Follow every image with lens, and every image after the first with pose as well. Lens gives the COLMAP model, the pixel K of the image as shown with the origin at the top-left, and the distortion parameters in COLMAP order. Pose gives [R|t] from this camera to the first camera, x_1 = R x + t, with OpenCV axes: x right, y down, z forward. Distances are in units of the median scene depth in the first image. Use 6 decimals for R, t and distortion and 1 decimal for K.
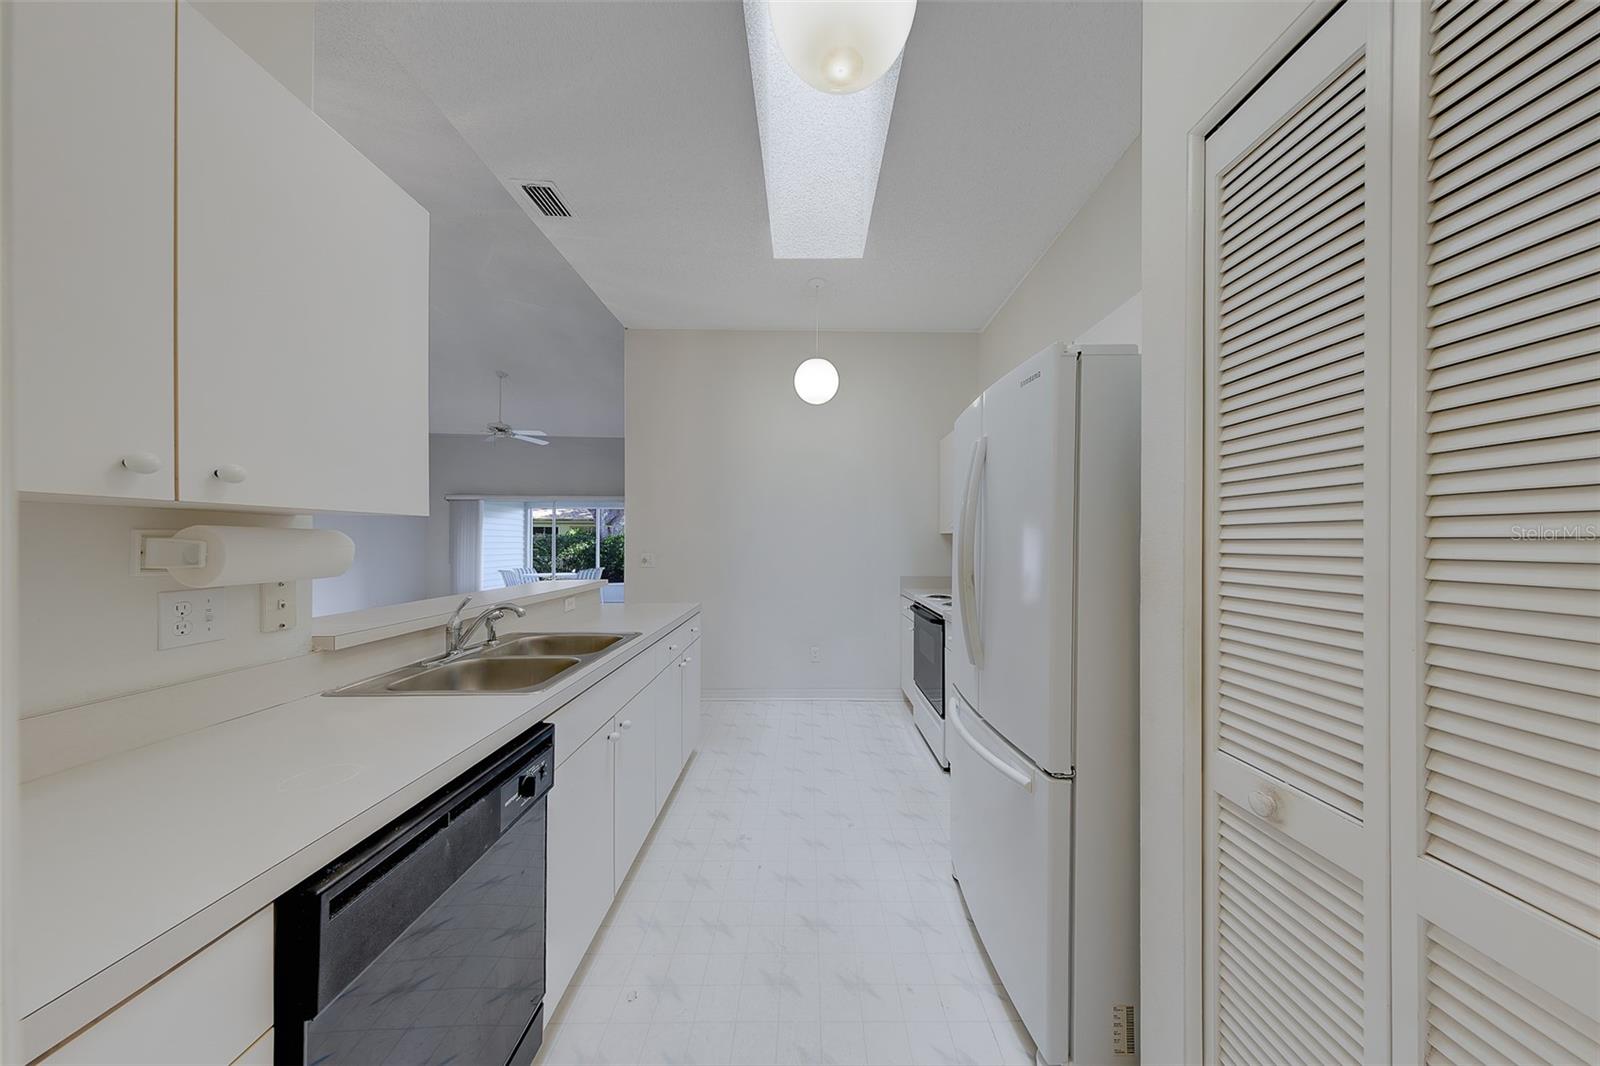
lens RADIAL K [[511.6, 0, 795.1], [0, 511.6, 560.9], [0, 0, 1]] dist [0.006623, -0.000397]
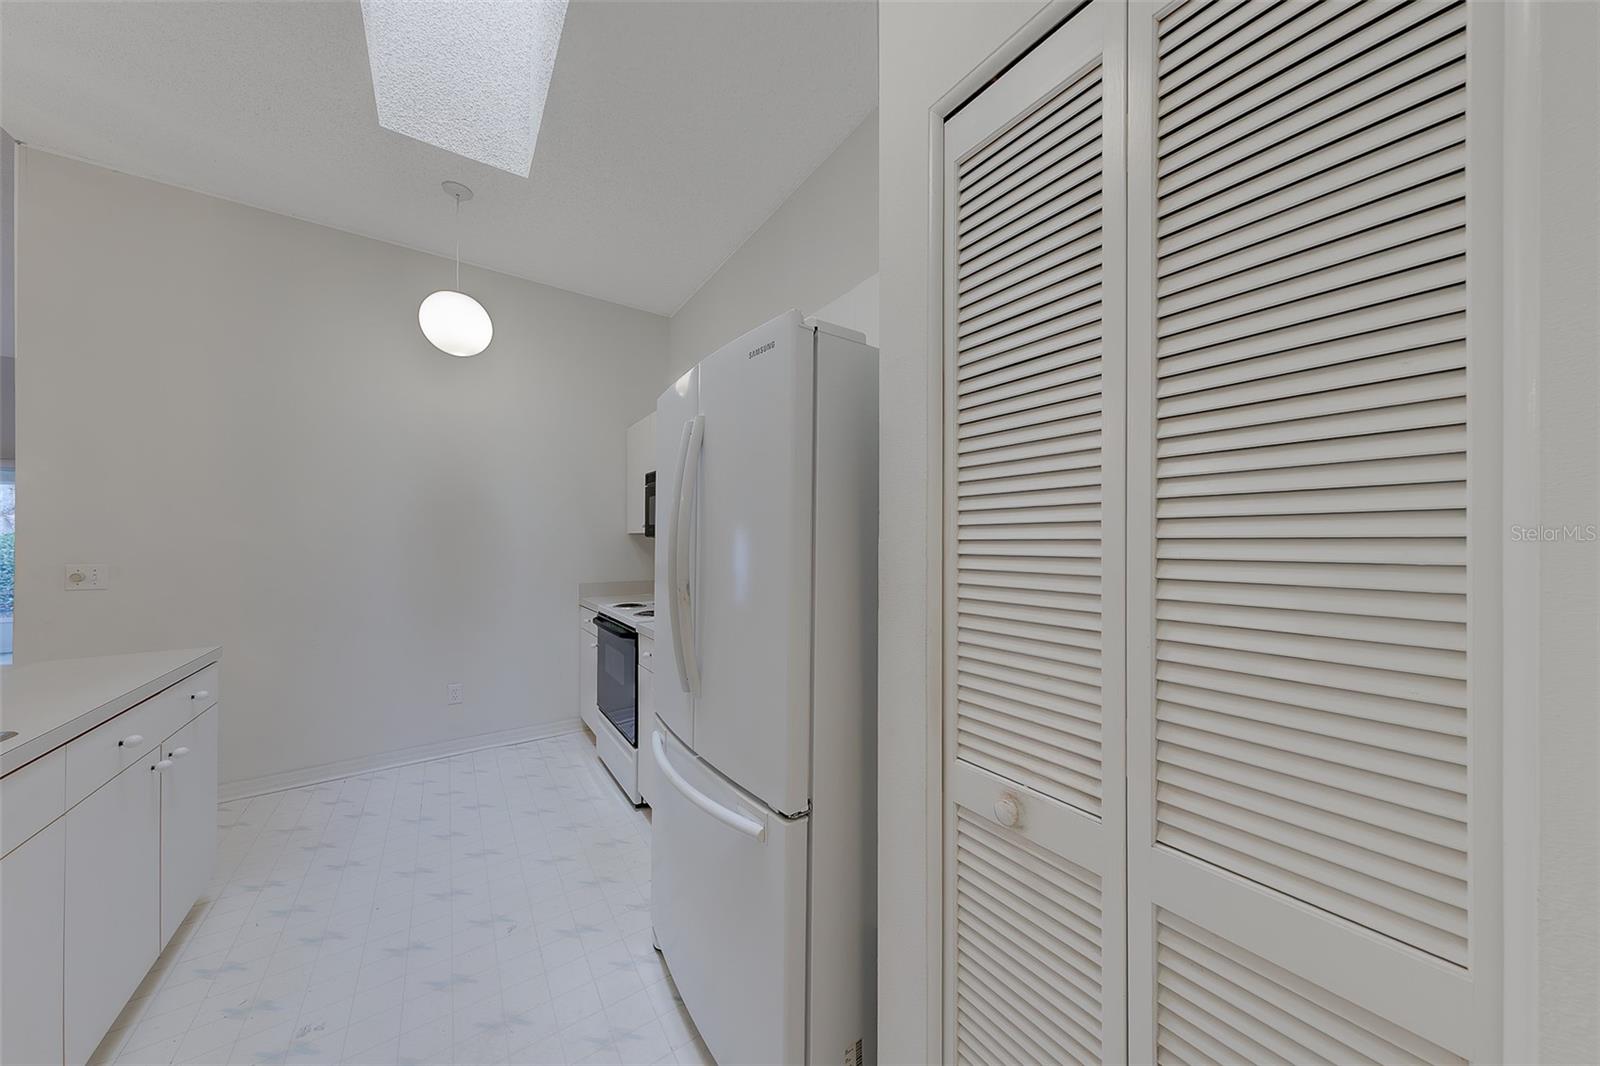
lens RADIAL K [[511.6, 0, 807.4], [0, 511.6, 536.9], [0, 0, 1]] dist [0.006623, -0.000397]
pose [[0.803879, 0.003930, 0.594780, 0.015592], [0.024421, 0.998917, -0.039606, -0.009669], [-0.594291, 0.046364, 0.802912, 0.236134]]
